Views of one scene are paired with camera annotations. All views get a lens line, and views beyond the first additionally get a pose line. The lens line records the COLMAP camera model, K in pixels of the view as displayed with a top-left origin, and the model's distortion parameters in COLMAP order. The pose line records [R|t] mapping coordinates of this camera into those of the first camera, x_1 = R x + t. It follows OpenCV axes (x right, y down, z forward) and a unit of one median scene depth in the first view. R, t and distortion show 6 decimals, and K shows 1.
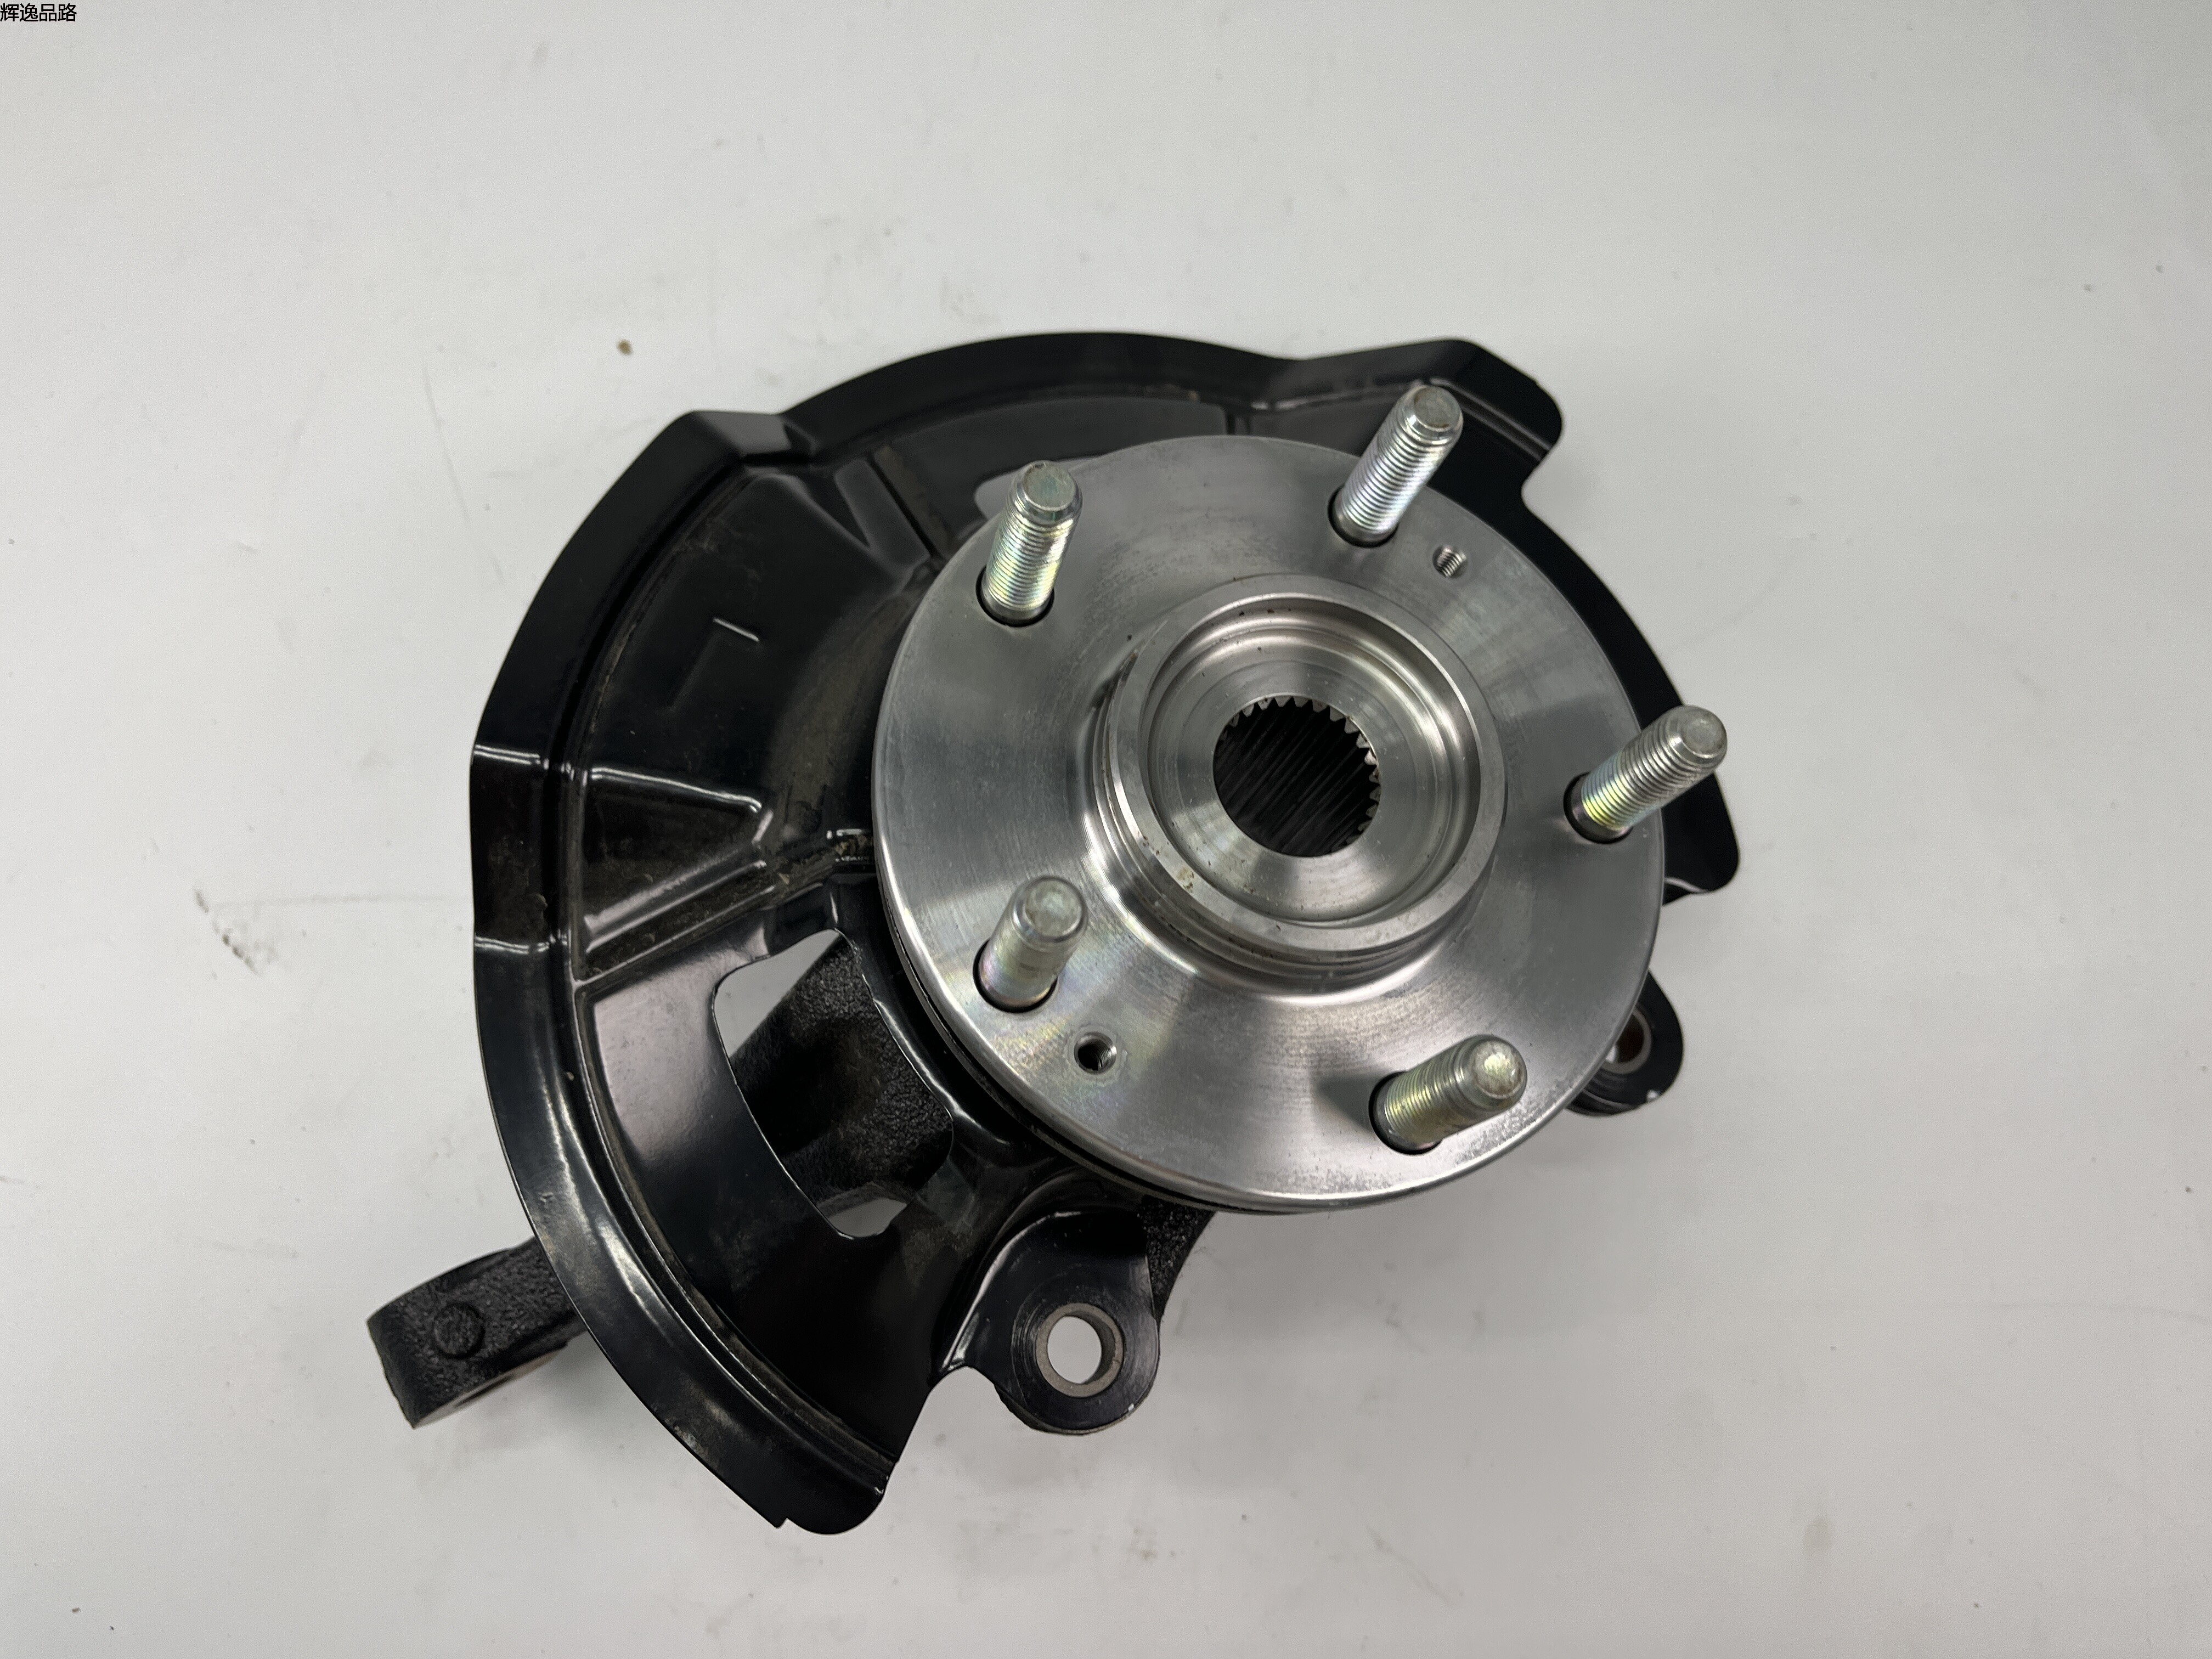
lens RADIAL K [[1684.2, 0, 1106.0], [0, 1684.2, 829.5], [0, 0, 1]] dist [0.015824, 0.003320]
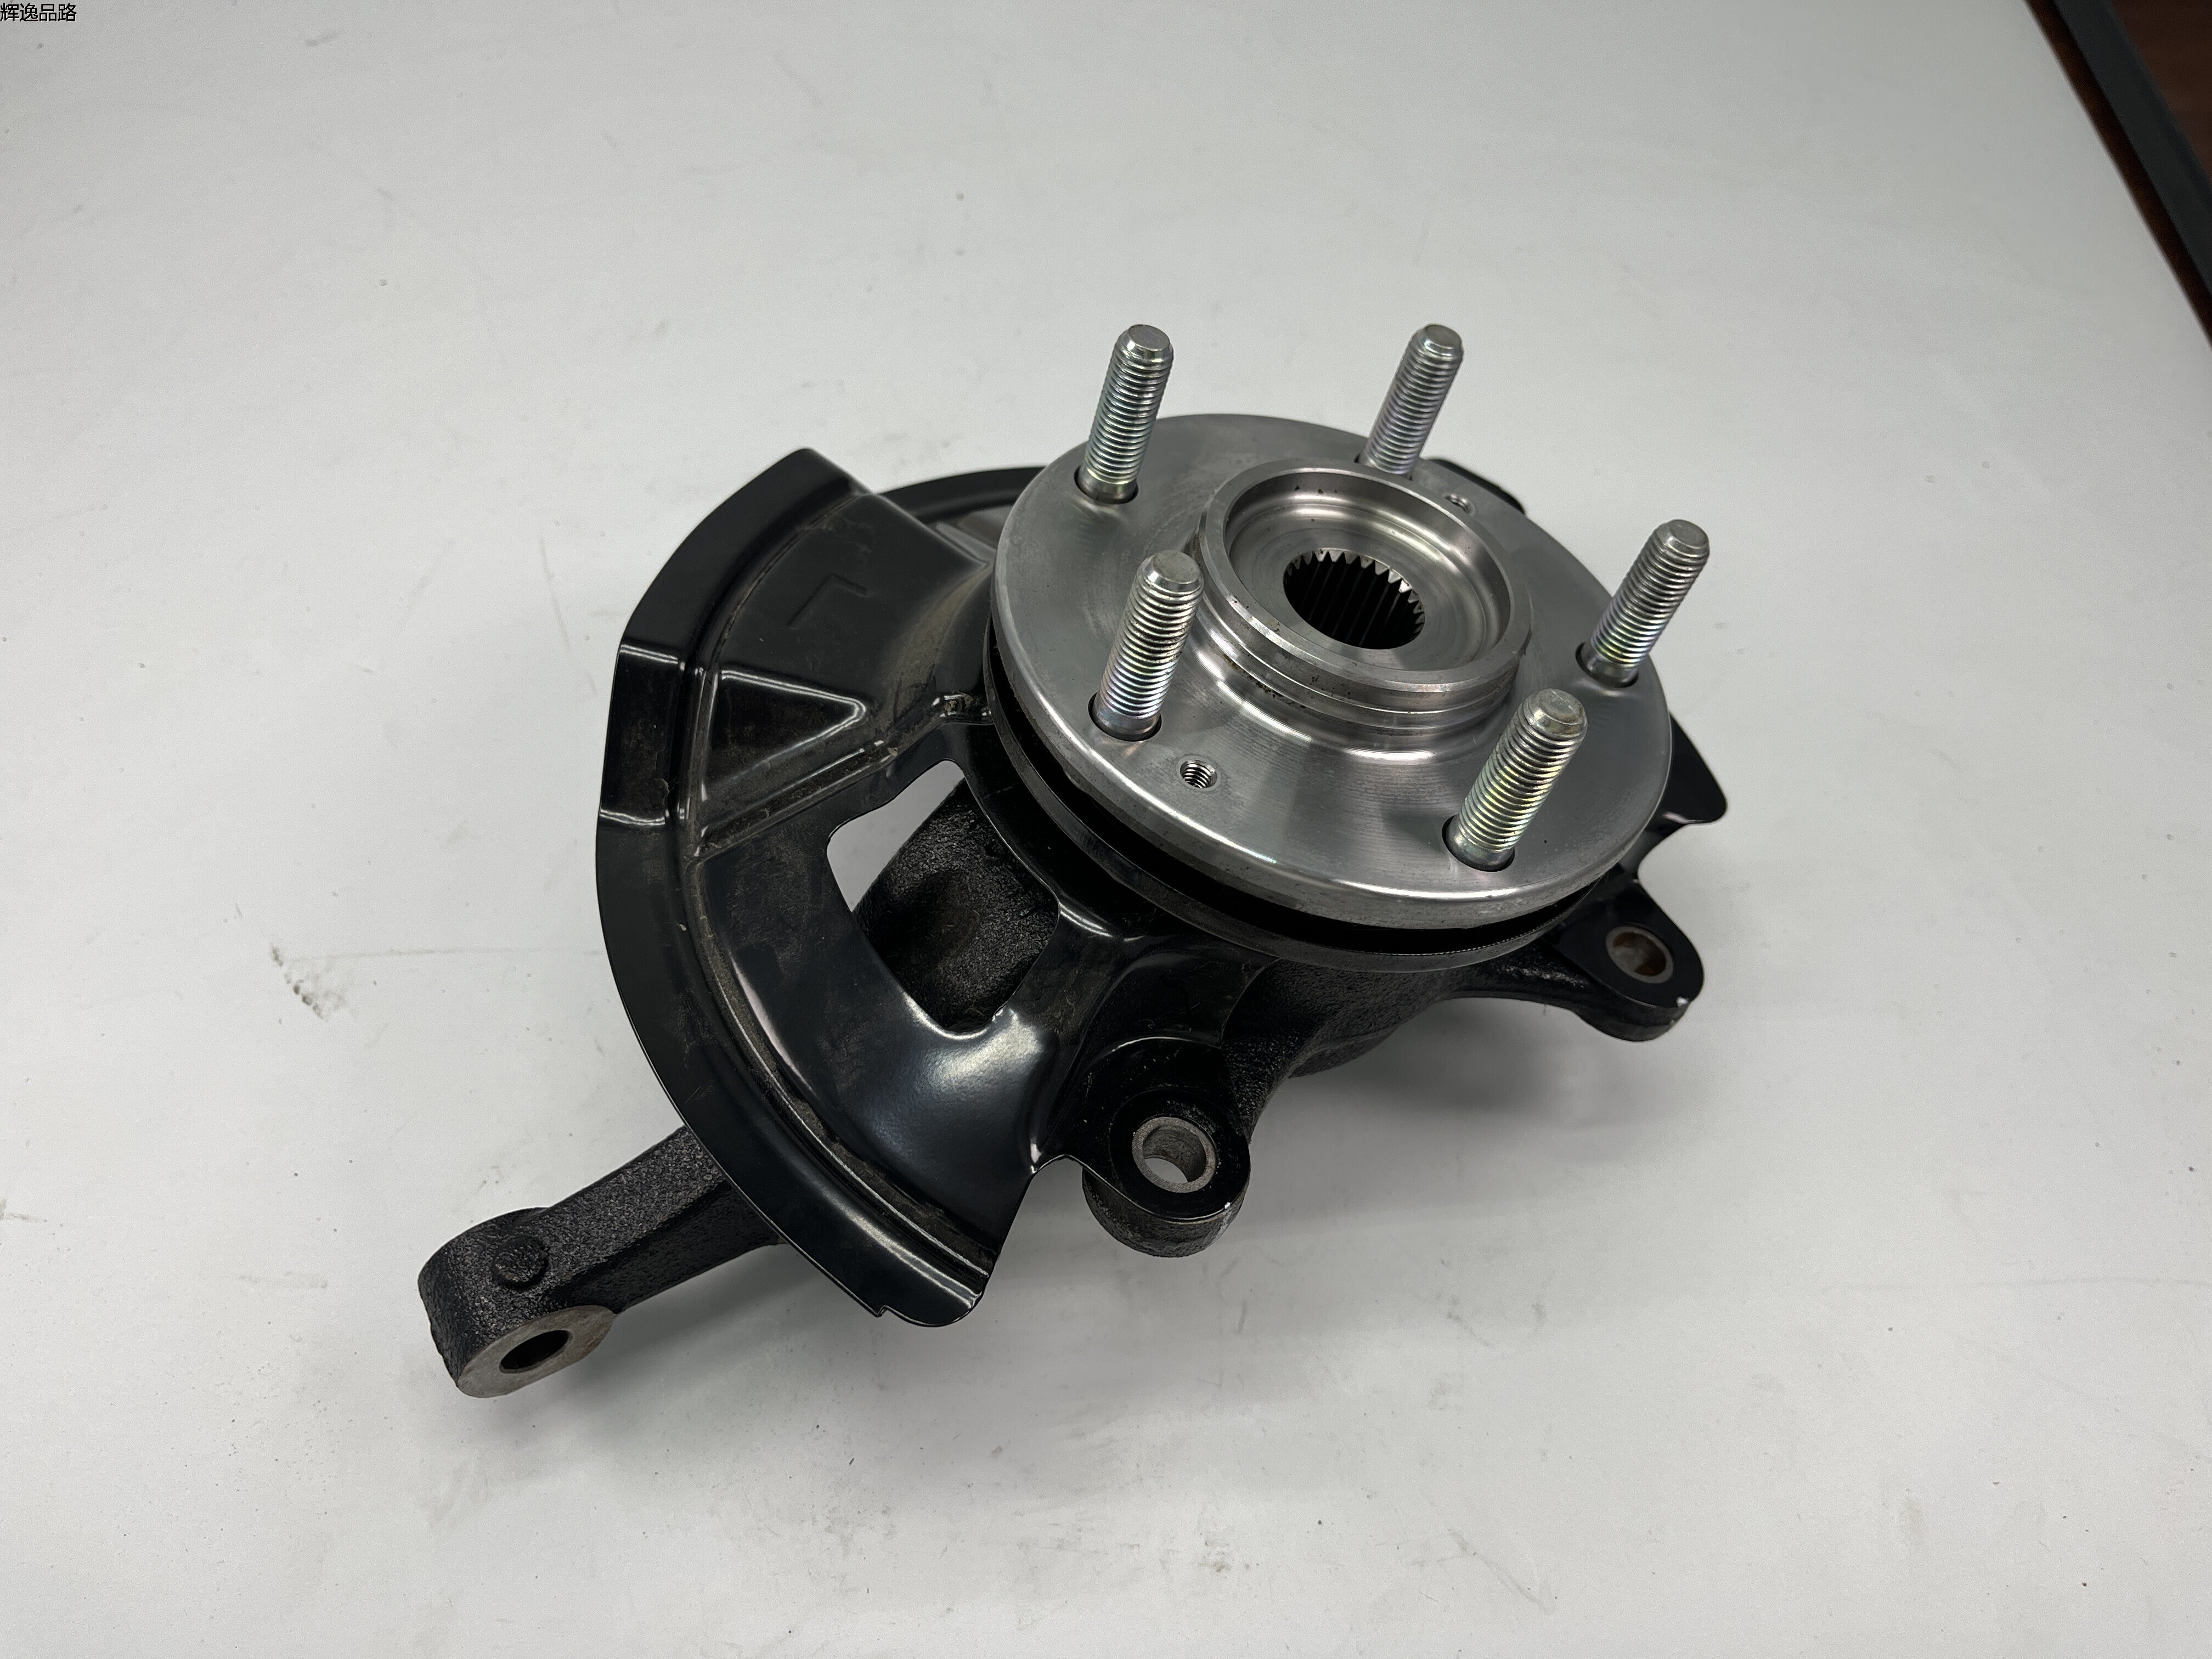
lens RADIAL K [[1681.0, 0, 1119.6], [0, 1681.0, 838.2], [0, 0, 1]] dist [0.018379, 0.002100]
pose [[0.998439, -0.001086, 0.055848, -0.088607], [0.021645, 0.929216, -0.368902, 0.424414], [-0.051495, 0.369535, 0.927789, -0.015685]]
